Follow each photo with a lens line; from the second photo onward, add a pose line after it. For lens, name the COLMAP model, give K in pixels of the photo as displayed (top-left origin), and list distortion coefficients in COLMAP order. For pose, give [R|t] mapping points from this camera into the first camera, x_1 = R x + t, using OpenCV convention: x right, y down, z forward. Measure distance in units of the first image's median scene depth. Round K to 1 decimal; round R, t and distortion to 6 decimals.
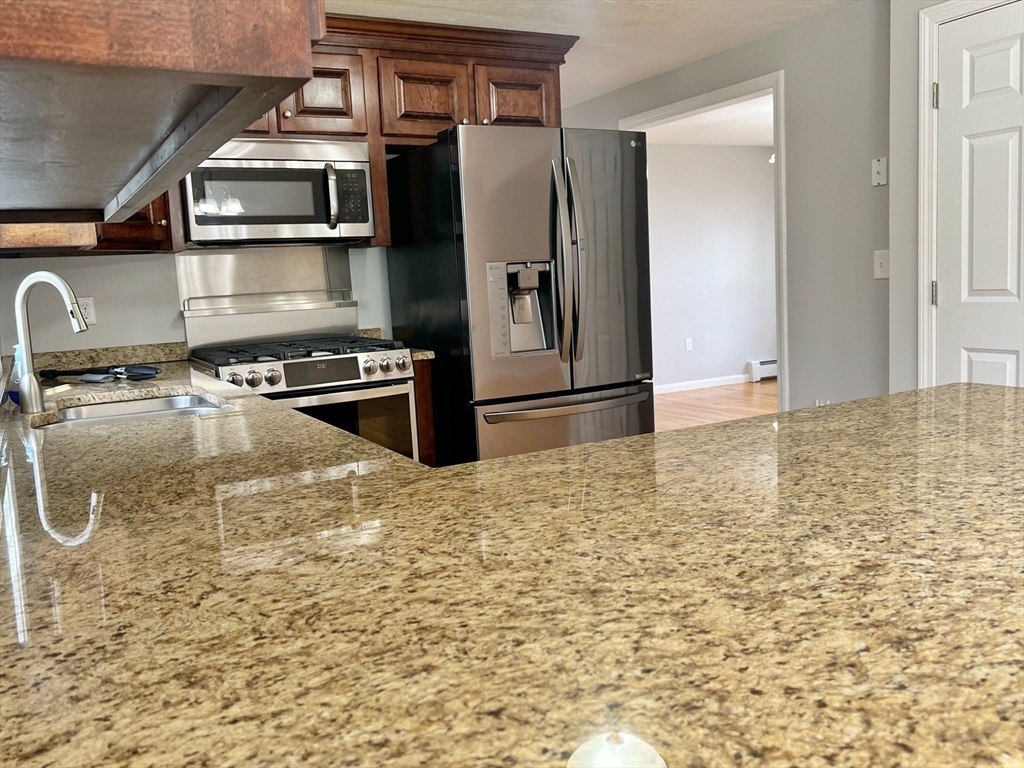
lens RADIAL K [[857.7, 0, 516.8], [0, 857.7, 403.8], [0, 0, 1]] dist [0.055323, -0.019127]
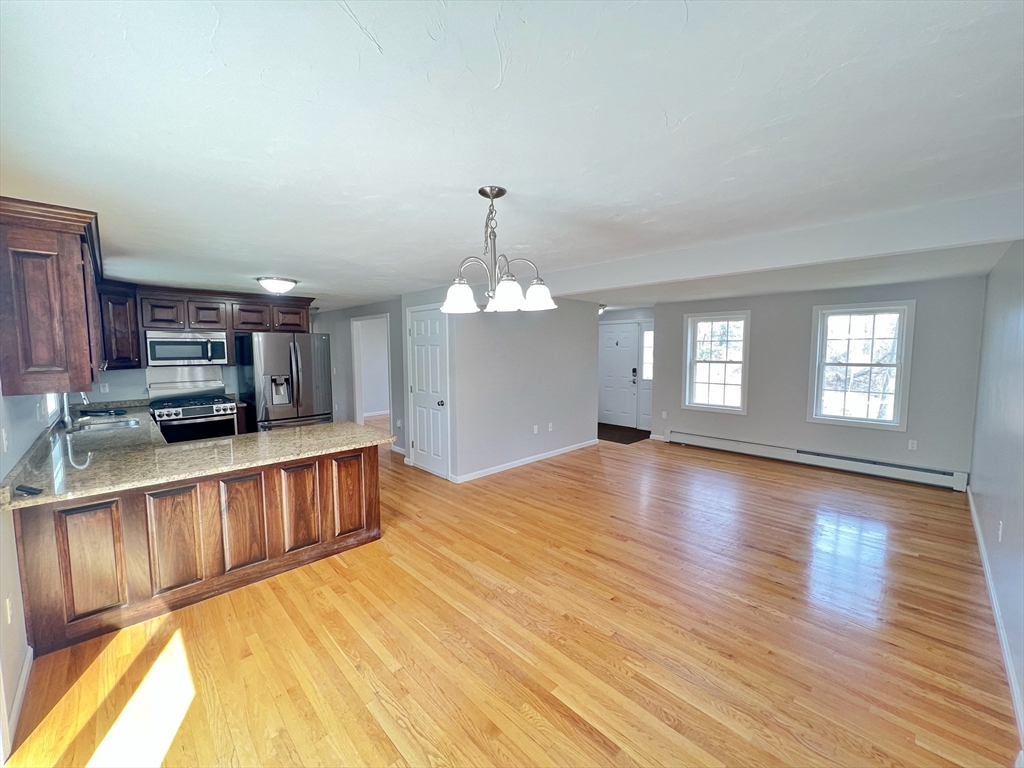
lens RADIAL K [[409.5, 0, 505.9], [0, 409.5, 379.5], [0, 0, 1]] dist [0.000835, 0.000225]
pose [[0.965064, 0.027416, 0.260576, 0.407347], [-0.006315, 0.996655, -0.081475, -0.036507], [-0.261938, 0.076983, 0.962009, -0.607245]]
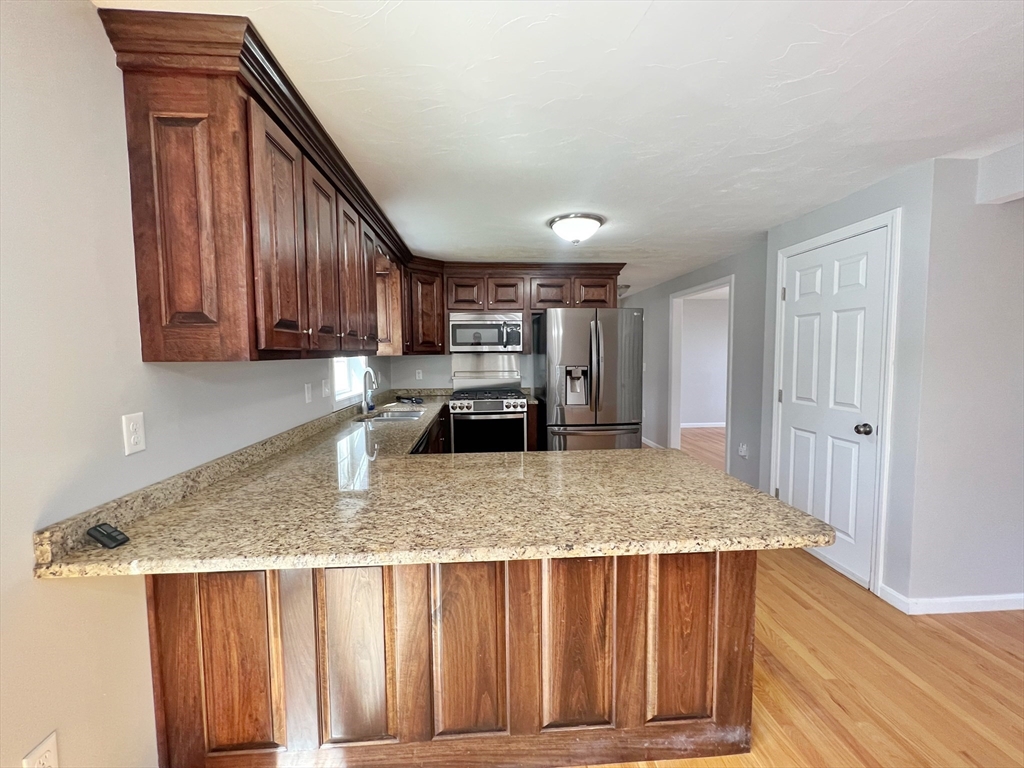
lens RADIAL K [[409.5, 0, 511.1], [0, 409.5, 390.5], [0, 0, 1]] dist [0.000835, 0.000225]
pose [[0.906060, 0.081853, -0.415157, 0.309869], [-0.101653, 0.994486, -0.025779, -0.054891], [0.410758, 0.065560, 0.909385, -0.050165]]
